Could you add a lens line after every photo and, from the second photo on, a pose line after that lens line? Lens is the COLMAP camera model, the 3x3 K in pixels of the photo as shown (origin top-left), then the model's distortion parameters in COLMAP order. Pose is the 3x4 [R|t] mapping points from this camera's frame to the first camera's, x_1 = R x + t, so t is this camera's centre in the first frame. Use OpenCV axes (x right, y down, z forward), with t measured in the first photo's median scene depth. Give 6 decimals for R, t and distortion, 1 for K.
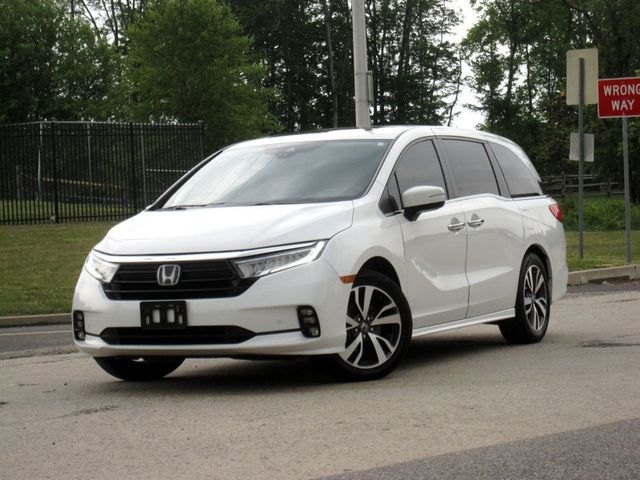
lens RADIAL K [[1694.4, 0, 320.5], [0, 1694.4, 238.9], [0, 0, 1]] dist [-0.101780, 0.000000]
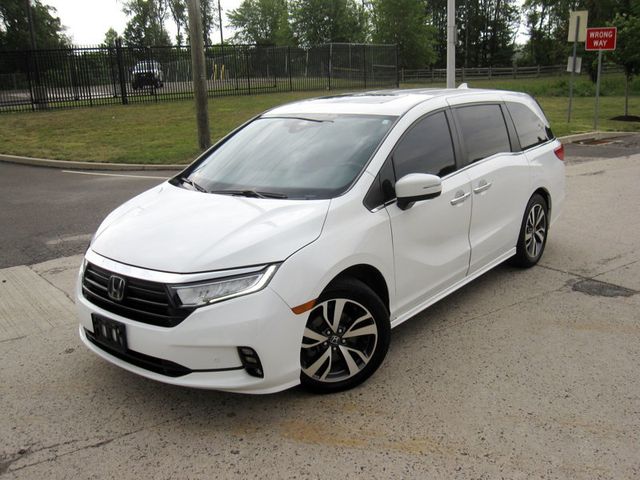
lens RADIAL K [[599.9, 0, 334.0], [0, 599.9, 229.1], [0, 0, 1]] dist [-0.062366, 0.000000]
pose [[0.978036, 0.058880, -0.199947, 0.076196], [-0.008946, 0.970246, 0.241957, -0.075734], [0.208244, -0.234854, 0.949462, 0.606231]]
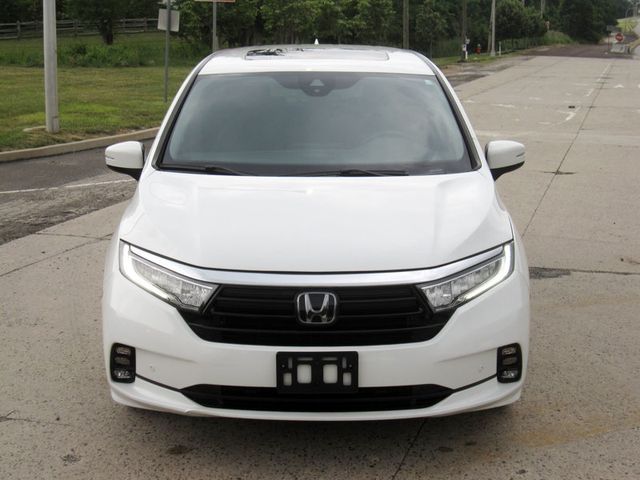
lens RADIAL K [[955.6, 0, 320.9], [0, 955.6, 242.9], [0, 0, 1]] dist [-0.131528, 0.000000]
pose [[0.887851, -0.048530, 0.457565, -0.214185], [-0.042929, 0.981349, 0.187381, -0.060574], [-0.458124, -0.186009, 0.869208, 0.574911]]
